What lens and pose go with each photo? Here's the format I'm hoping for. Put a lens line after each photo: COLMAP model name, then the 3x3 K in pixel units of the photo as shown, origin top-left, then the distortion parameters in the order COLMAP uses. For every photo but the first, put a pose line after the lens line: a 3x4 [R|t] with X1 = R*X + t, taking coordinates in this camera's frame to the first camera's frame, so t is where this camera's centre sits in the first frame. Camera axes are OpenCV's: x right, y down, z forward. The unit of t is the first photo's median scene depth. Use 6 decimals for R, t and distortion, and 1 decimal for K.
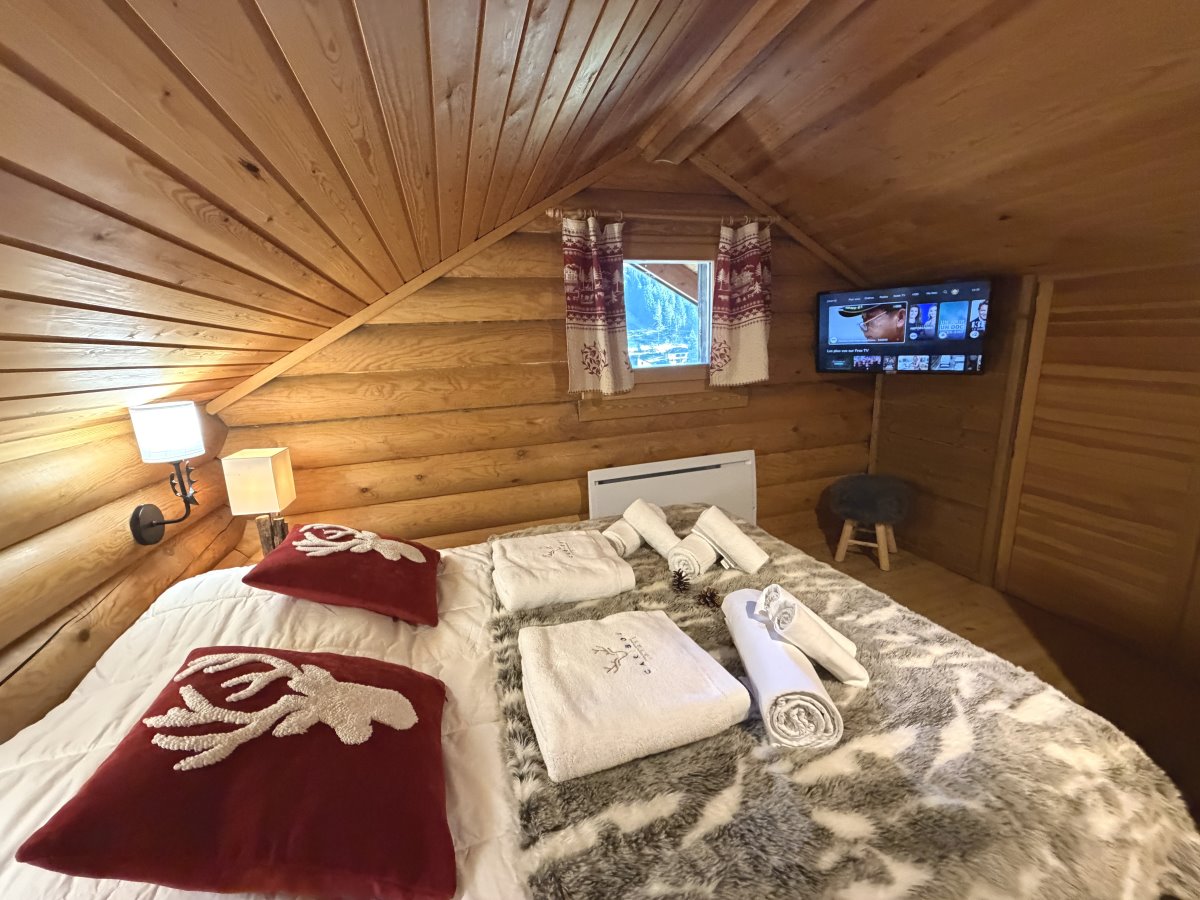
lens RADIAL K [[477.1, 0, 596.5], [0, 477.1, 451.5], [0, 0, 1]] dist [-0.000058, 0.000289]
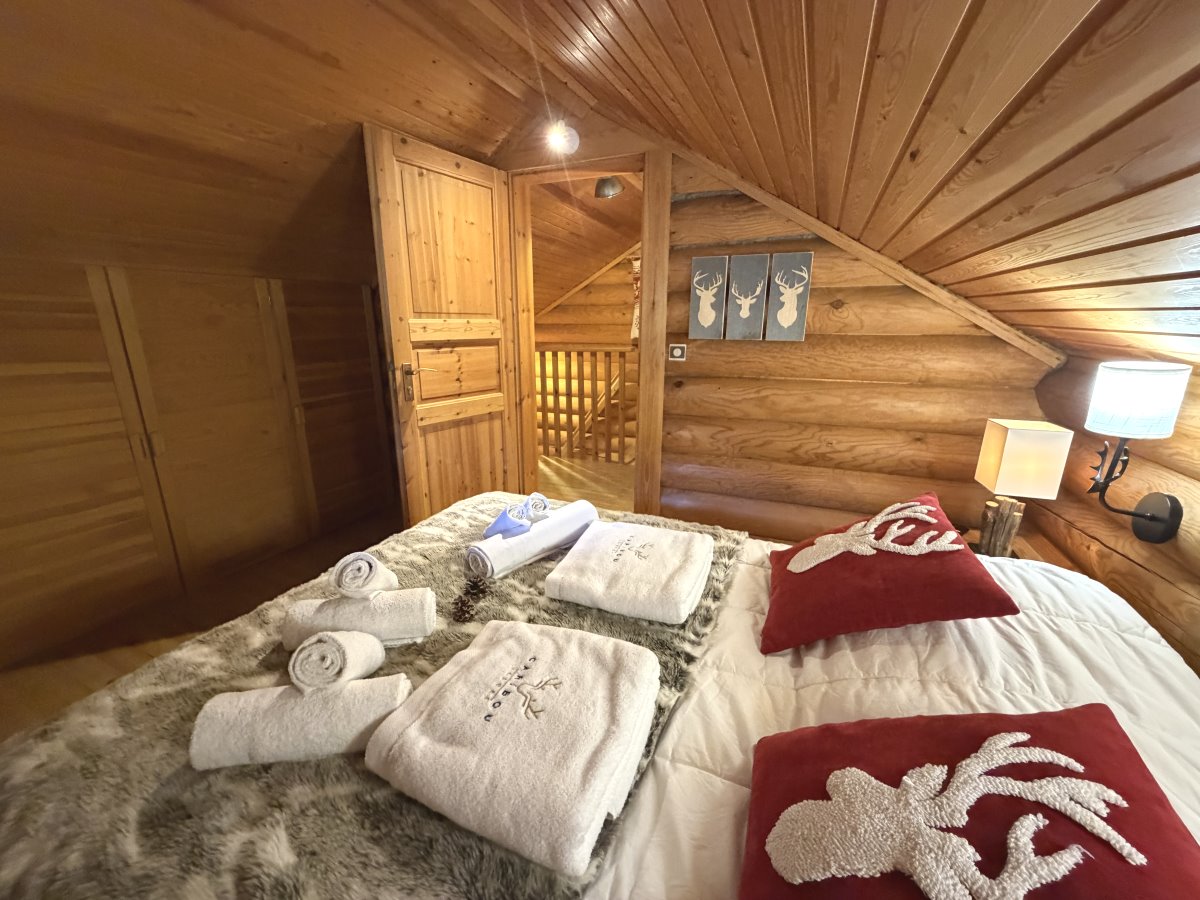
lens RADIAL K [[477.1, 0, 596.1], [0, 477.1, 451.4], [0, 0, 1]] dist [-0.000058, 0.000289]
pose [[-0.751100, -0.134212, 0.646402, -0.465703], [0.169669, 0.906988, 0.385467, -0.236833], [-0.638013, 0.399198, -0.658468, 1.227658]]
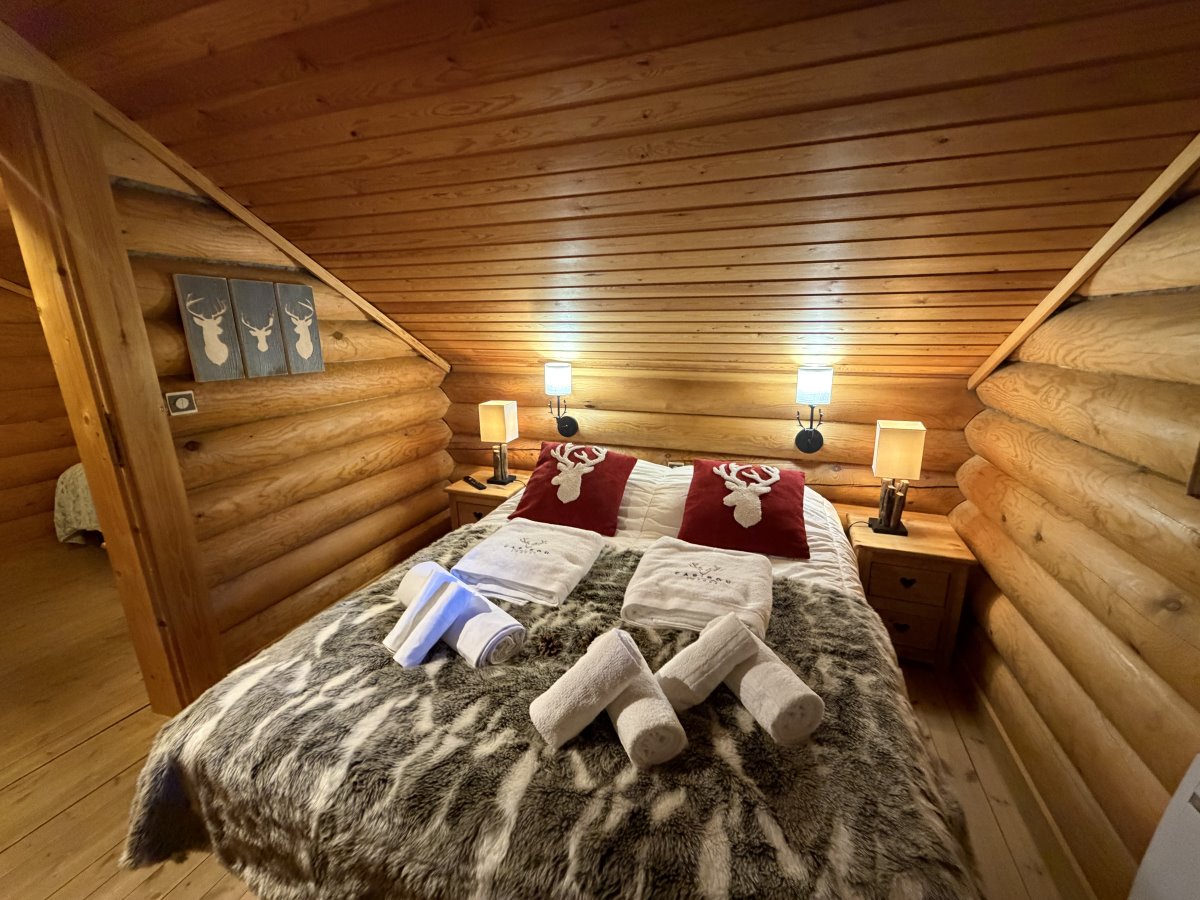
lens RADIAL K [[477.1, 0, 594.4], [0, 477.1, 453.1], [0, 0, 1]] dist [-0.000058, 0.000289]
pose [[-0.618695, 0.246775, -0.745868, 0.692358], [-0.128477, 0.904825, 0.405938, -0.358237], [0.775055, 0.346978, -0.528106, 1.276039]]
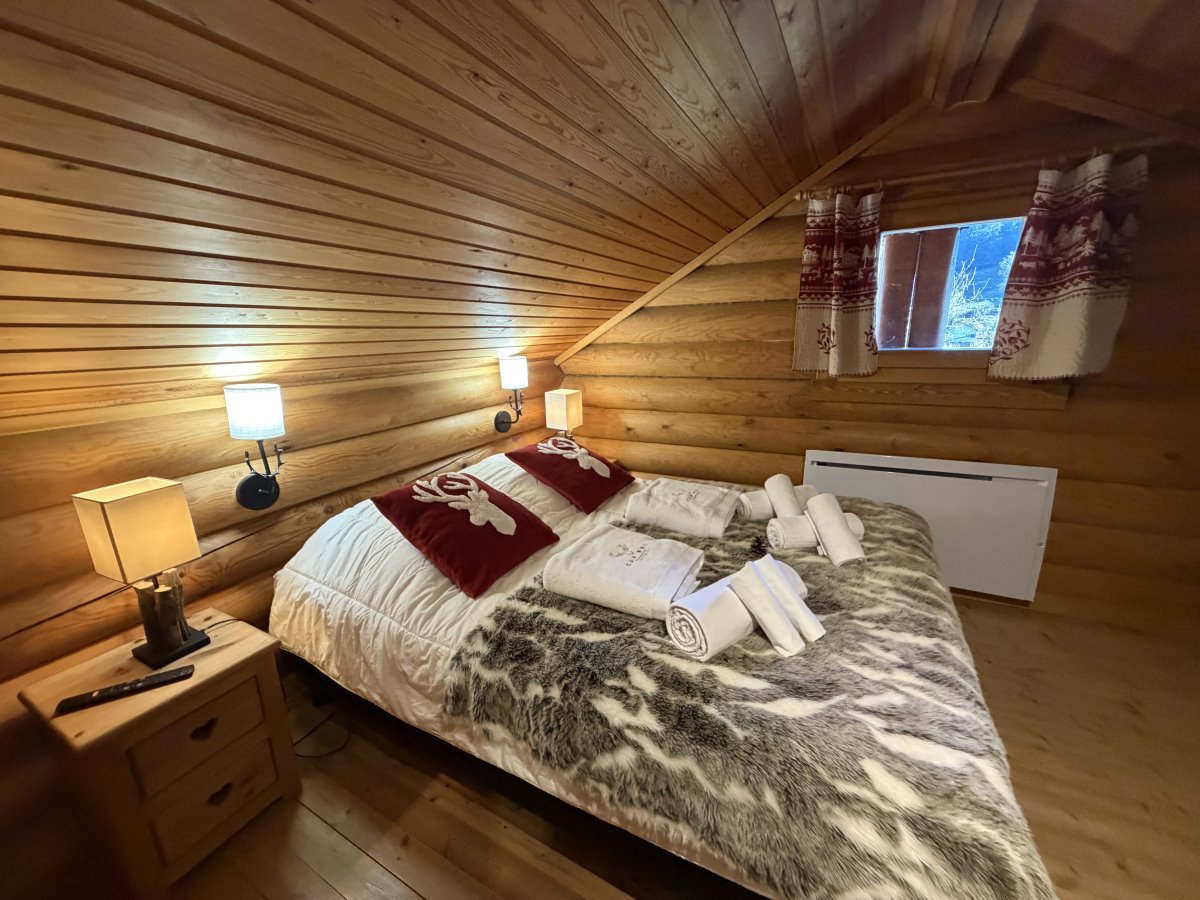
lens RADIAL K [[477.1, 0, 598.4], [0, 477.1, 452.3], [0, 0, 1]] dist [-0.000058, 0.000289]
pose [[0.696599, 0.201286, -0.688647, 0.614012], [-0.152557, 0.979445, 0.131964, -0.032024], [0.701054, 0.013132, 0.712987, -0.063965]]
